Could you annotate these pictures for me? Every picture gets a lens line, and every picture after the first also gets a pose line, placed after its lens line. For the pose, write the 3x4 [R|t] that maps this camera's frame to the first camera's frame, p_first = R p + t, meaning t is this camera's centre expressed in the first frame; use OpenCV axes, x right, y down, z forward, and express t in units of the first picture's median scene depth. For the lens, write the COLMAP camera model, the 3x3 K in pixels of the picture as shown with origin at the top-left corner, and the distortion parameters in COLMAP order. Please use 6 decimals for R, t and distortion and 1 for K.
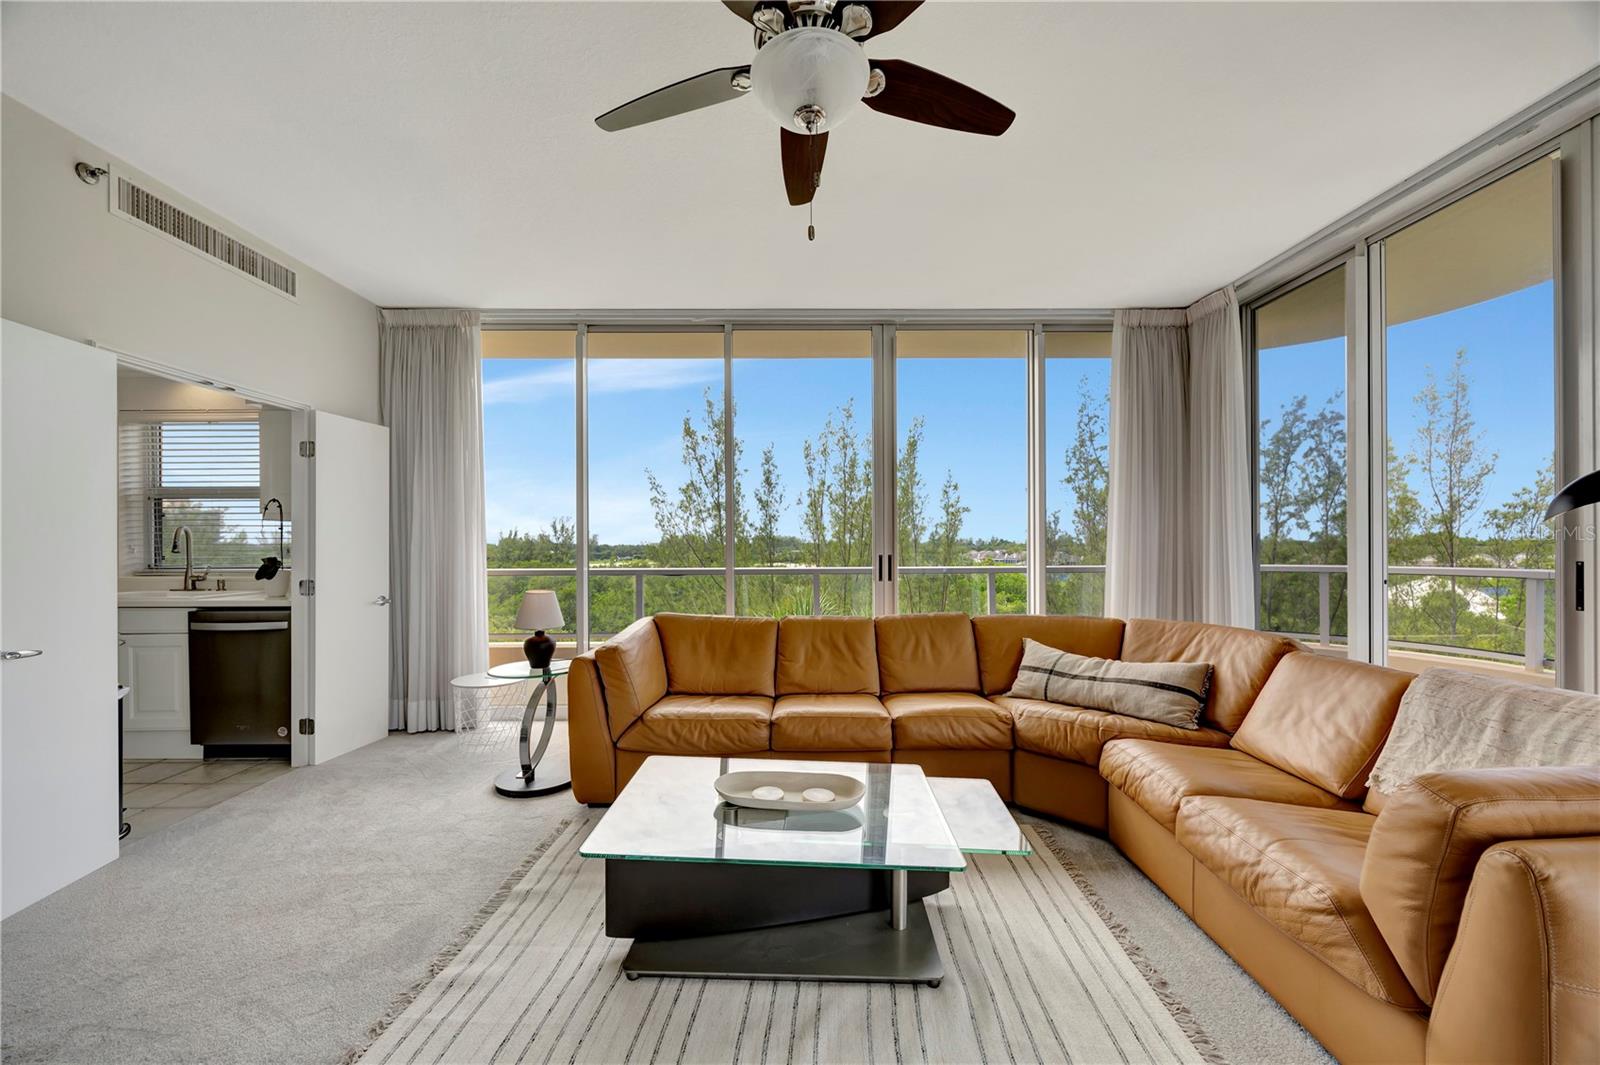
lens RADIAL K [[608.2, 0, 798.9], [0, 608.2, 544.5], [0, 0, 1]] dist [-0.004477, -0.000065]
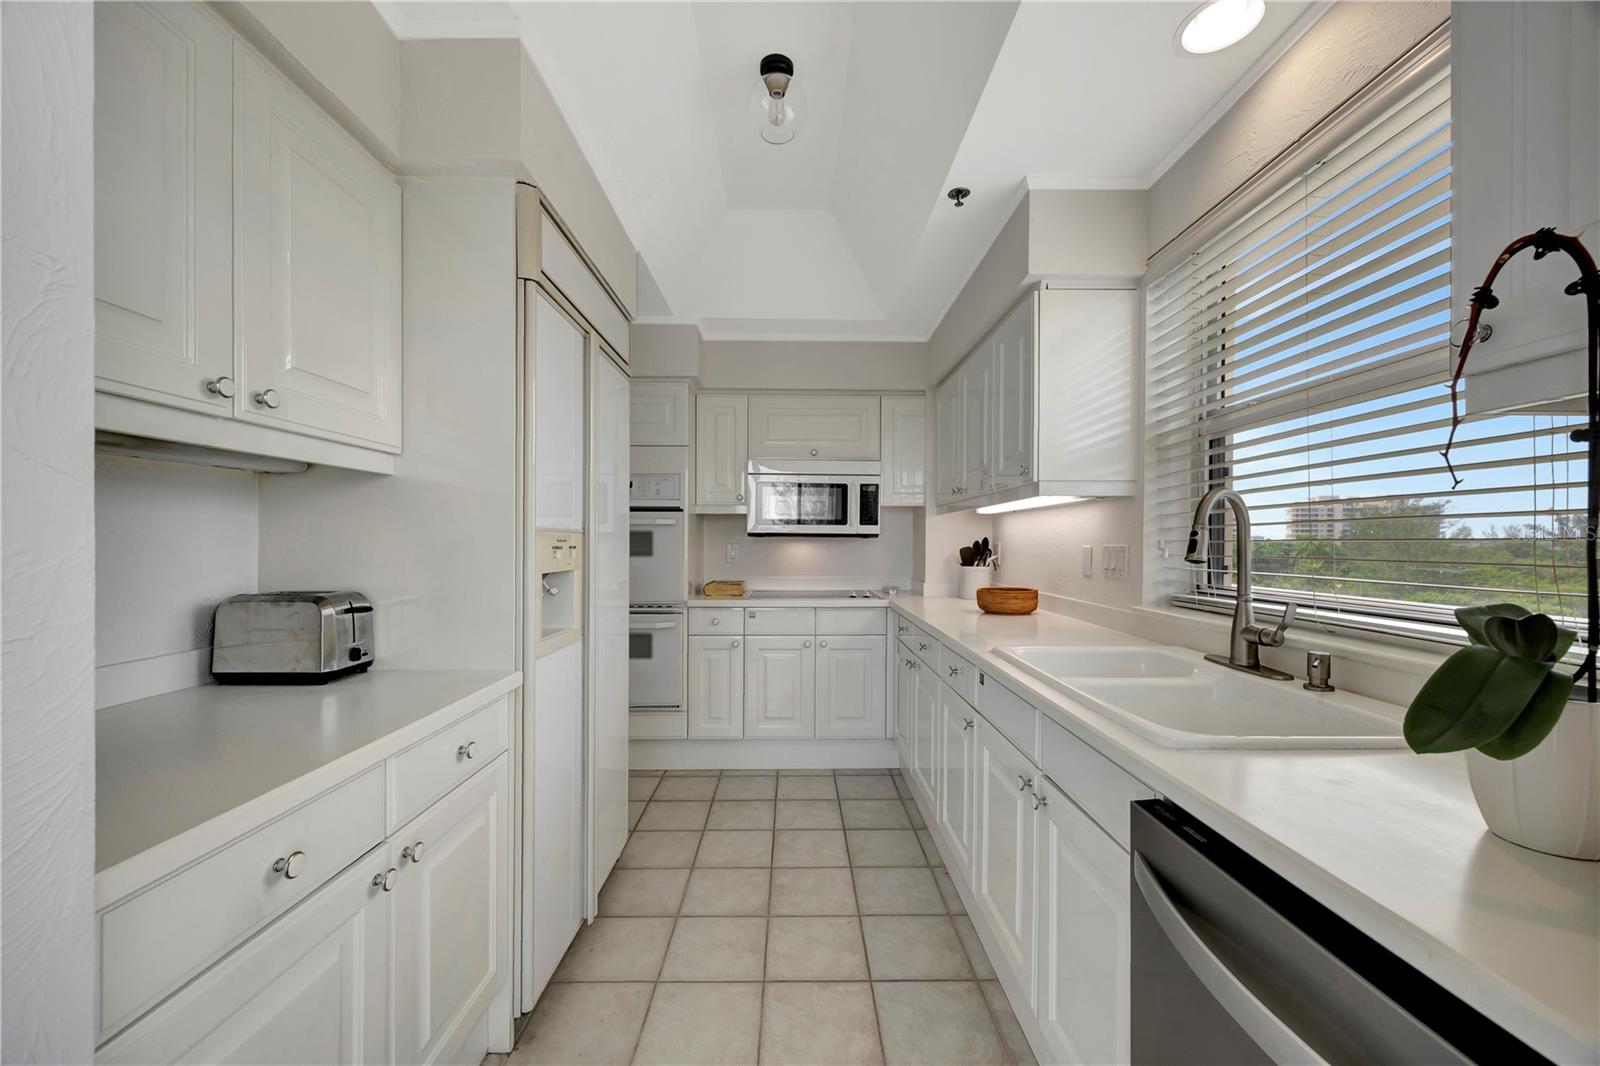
lens RADIAL K [[613.1, 0, 797.3], [0, 613.1, 541.8], [0, 0, 1]] dist [-0.002010, 0.000031]
pose [[-0.008597, 0.000859, -0.999963, -0.799111], [-0.002737, 0.999996, 0.000883, 0.003319], [0.999959, 0.002745, -0.008595, 0.914518]]
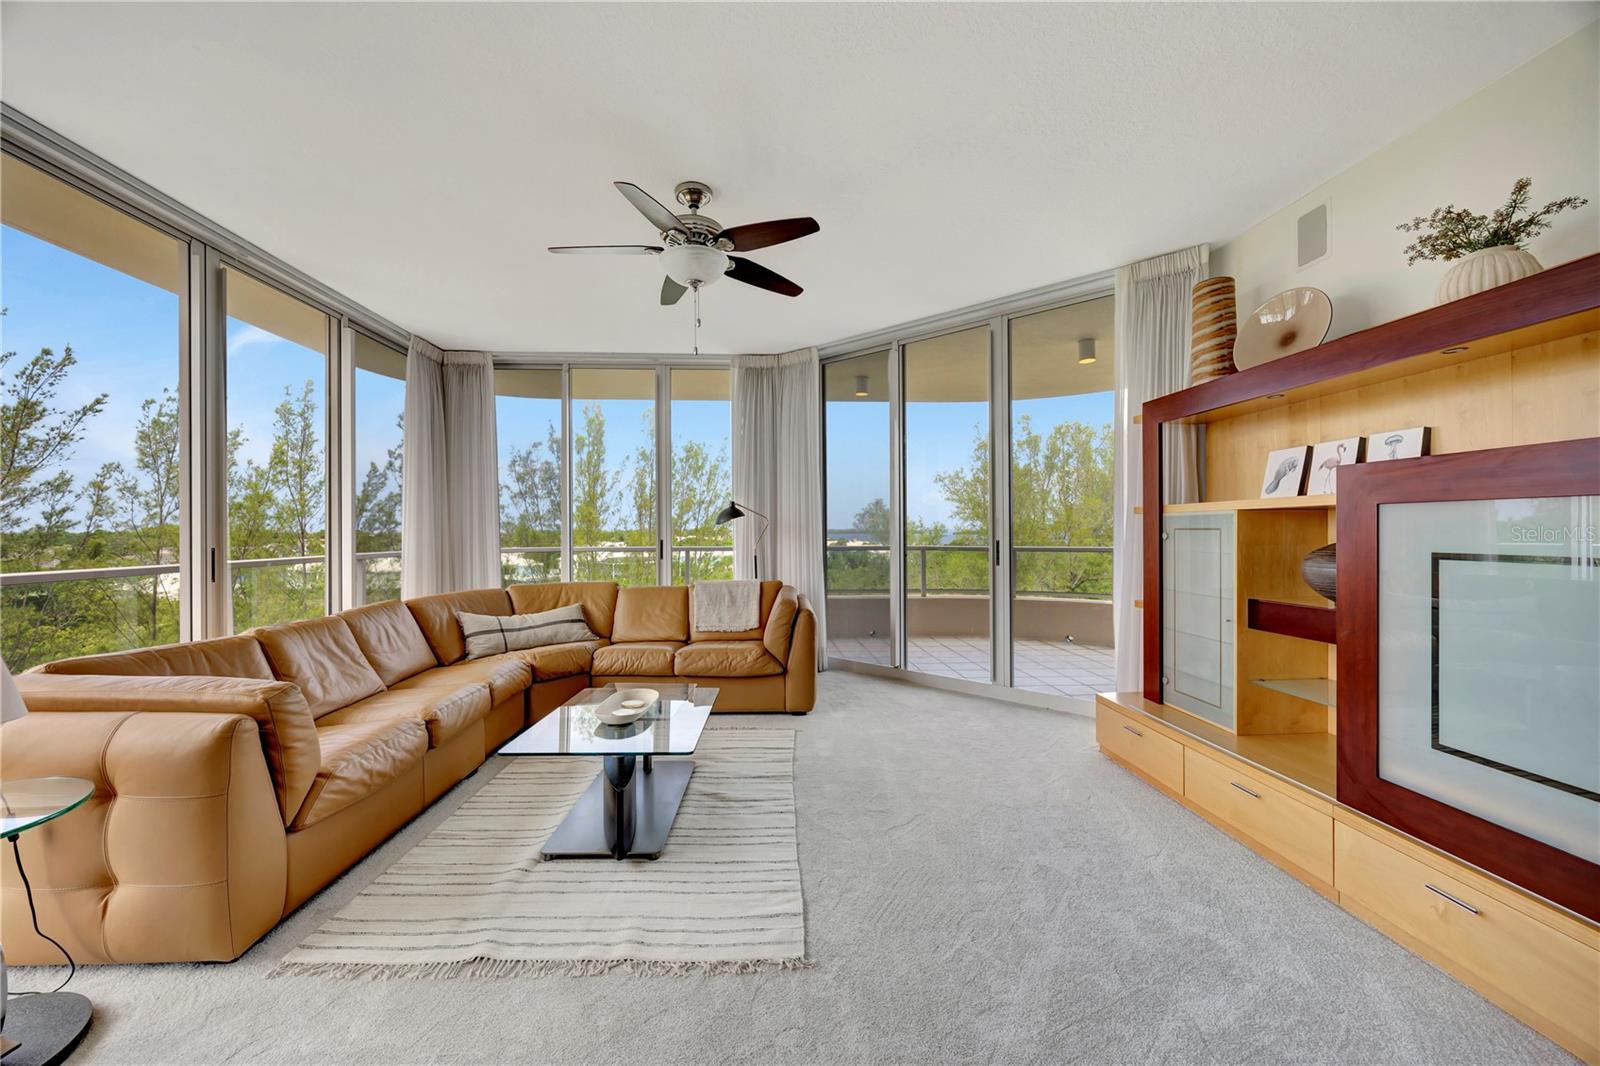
lens RADIAL K [[606.5, 0, 795.8], [0, 606.5, 531.4], [0, 0, 1]] dist [-0.003721, 0.000273]
pose [[-0.051227, 0.003534, 0.998681, -0.864807], [0.006516, 0.999974, -0.003204, 0.003901], [-0.998666, 0.006343, -0.051249, 0.406418]]
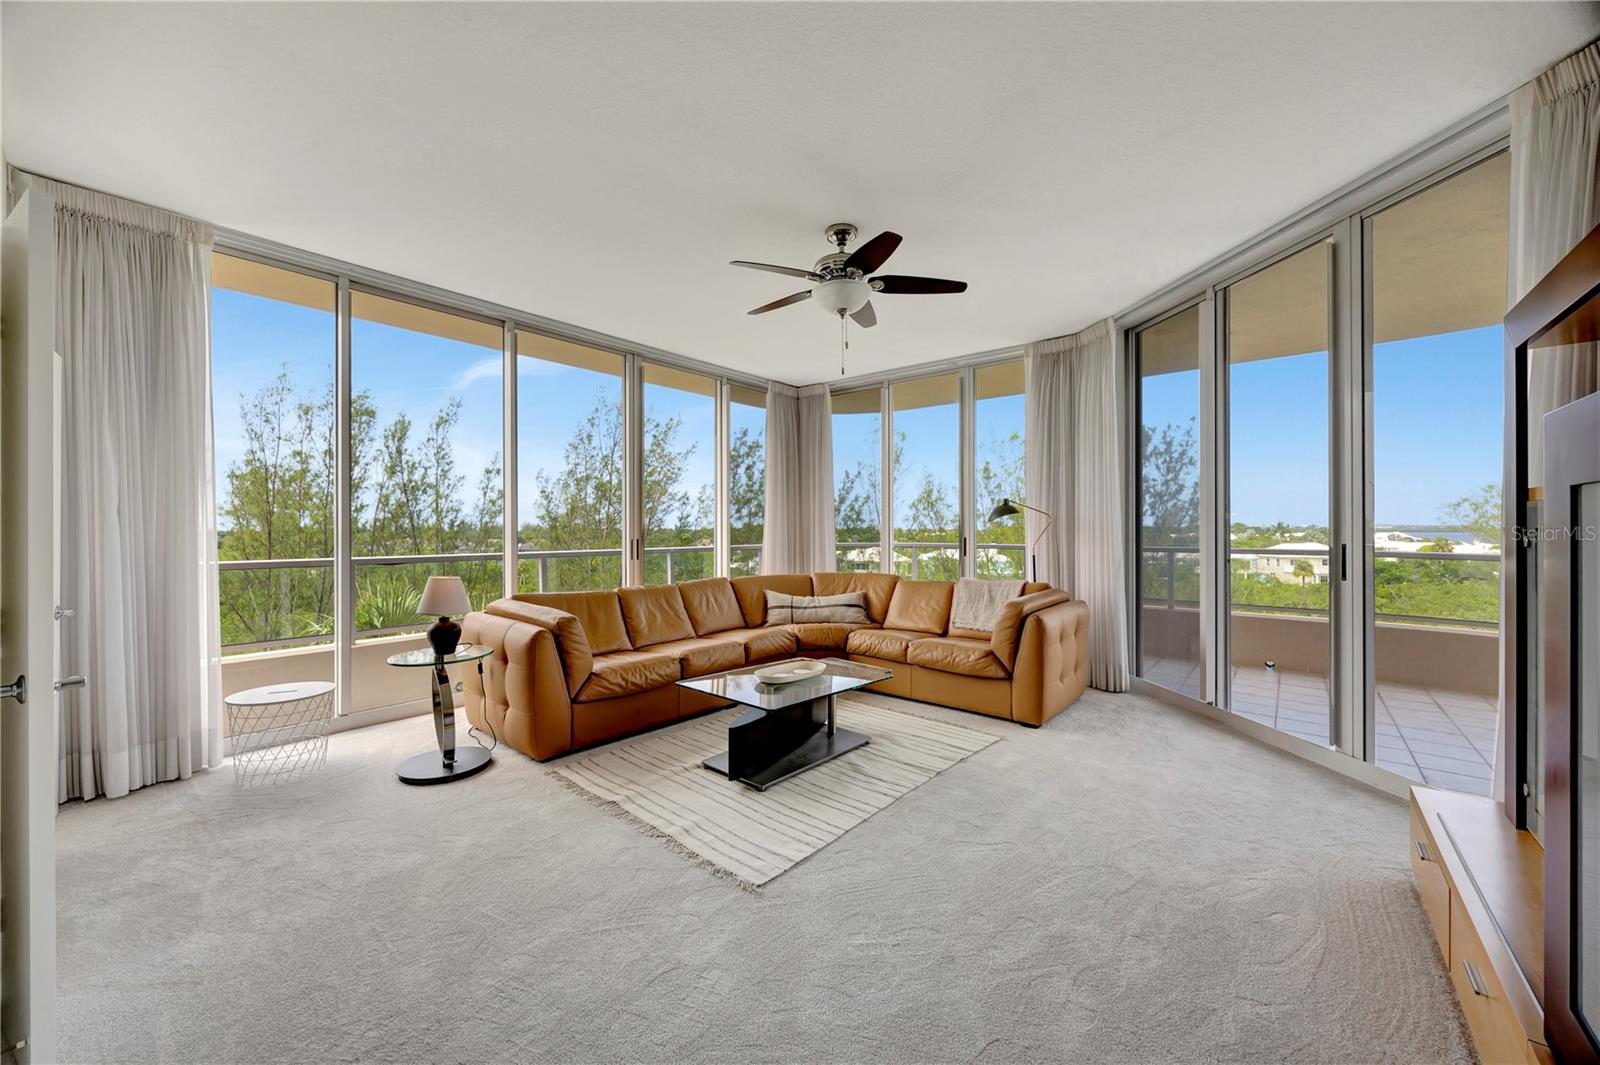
lens RADIAL K [[606.5, 0, 795.8], [0, 606.5, 530.9], [0, 0, 1]] dist [-0.003721, 0.000273]
pose [[0.644511, 0.000813, 0.764595, -0.794785], [0.000177, 0.999999, -0.001213, 0.002926], [-0.764595, 0.000918, 0.644510, -0.074163]]
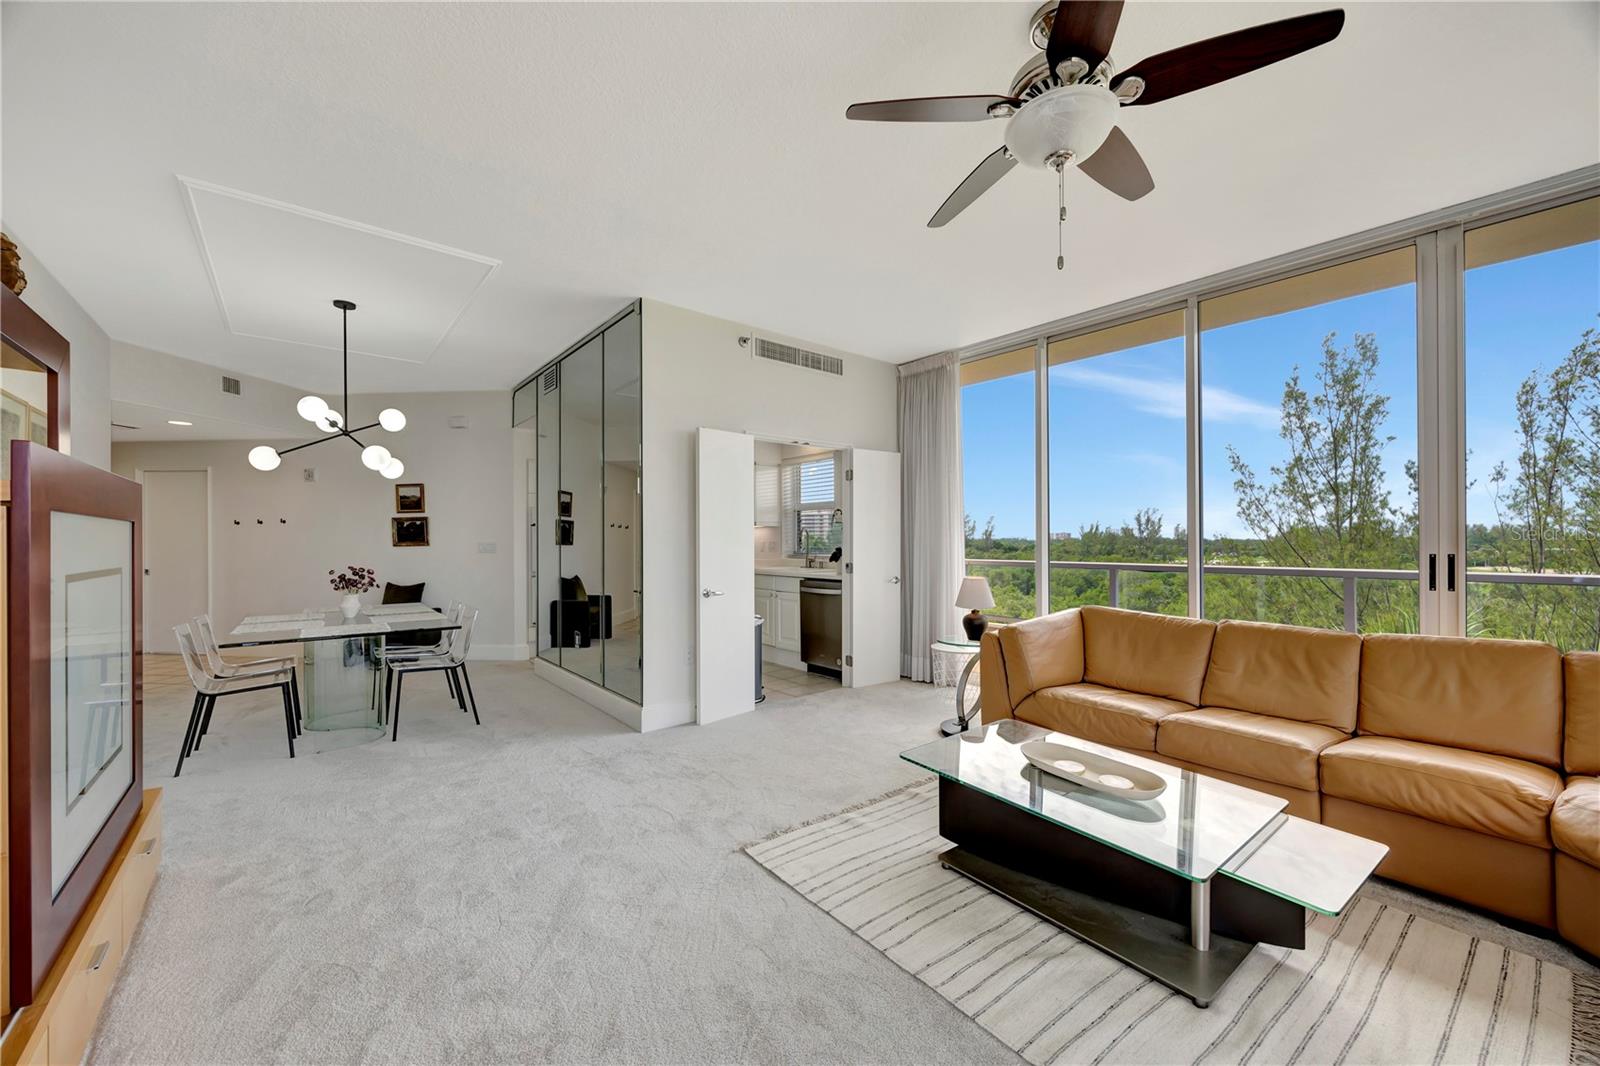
lens RADIAL K [[613.1, 0, 797.3], [0, 613.1, 541.8], [0, 0, 1]] dist [-0.002010, 0.000031]
pose [[0.623228, 0.003856, -0.782031, 0.303521], [0.000312, 0.999987, 0.005179, -0.001335], [0.782040, -0.003472, 0.623218, -0.043955]]
